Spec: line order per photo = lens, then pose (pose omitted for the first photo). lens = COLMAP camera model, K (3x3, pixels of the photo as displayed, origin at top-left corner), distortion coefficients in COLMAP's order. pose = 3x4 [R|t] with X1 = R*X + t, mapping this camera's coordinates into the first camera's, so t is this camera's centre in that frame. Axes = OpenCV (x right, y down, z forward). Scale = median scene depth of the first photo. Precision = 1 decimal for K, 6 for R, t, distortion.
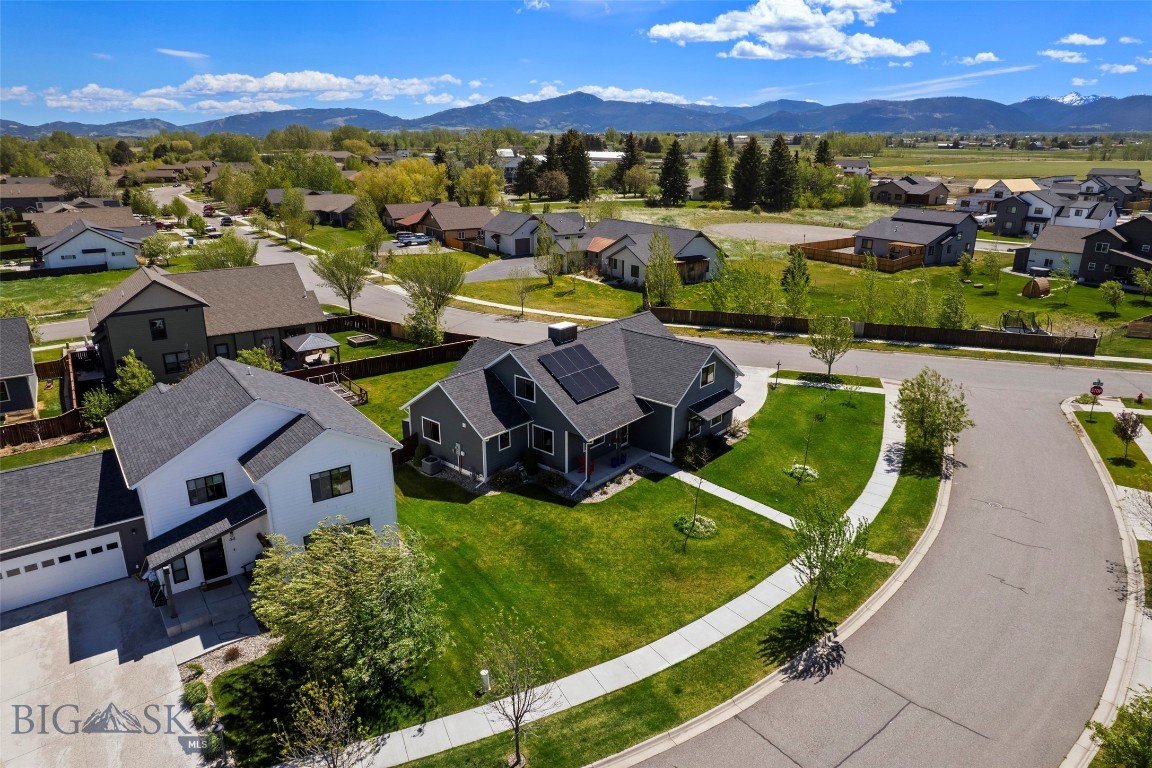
lens RADIAL K [[737.6, 0, 579.1], [0, 737.6, 382.9], [0, 0, 1]] dist [-0.076142, 0.066808]
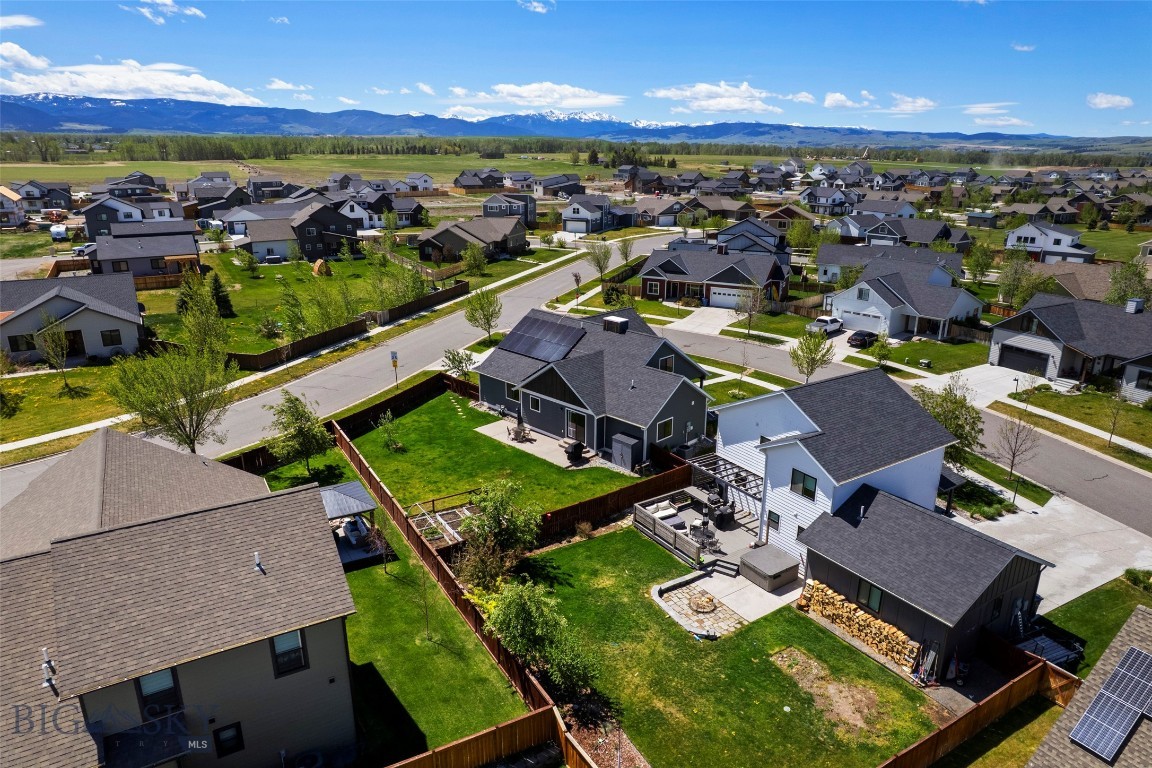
lens RADIAL K [[737.6, 0, 580.8], [0, 737.6, 382.6], [0, 0, 1]] dist [-0.076142, 0.066808]
pose [[0.070539, -0.310401, 0.947985, -1.244236], [0.307052, 0.910965, 0.275431, -0.345498], [-0.949075, 0.271652, 0.159568, 0.927793]]
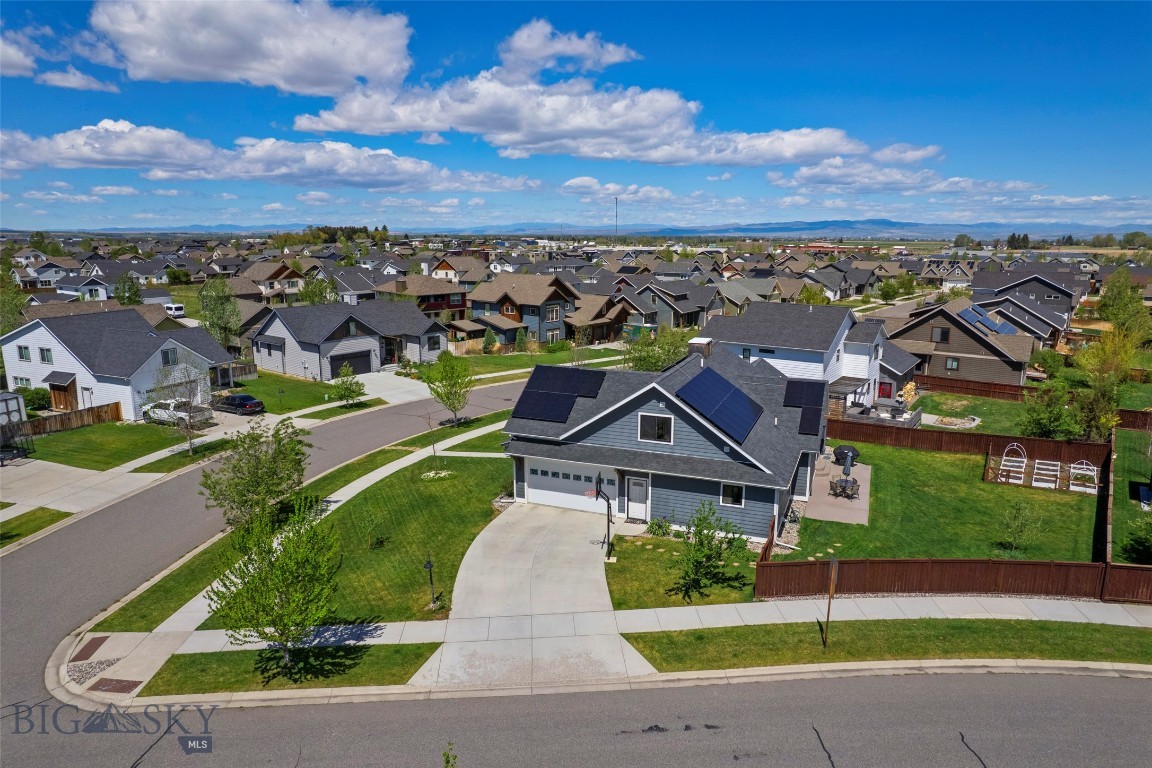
lens RADIAL K [[737.6, 0, 575.2], [0, 737.6, 384.0], [0, 0, 1]] dist [-0.076142, 0.066808]
pose [[-0.949949, 0.058181, -0.306940, 0.425417], [-0.103884, 0.867765, 0.485996, -0.477277], [0.294627, 0.493557, -0.818288, 1.798464]]
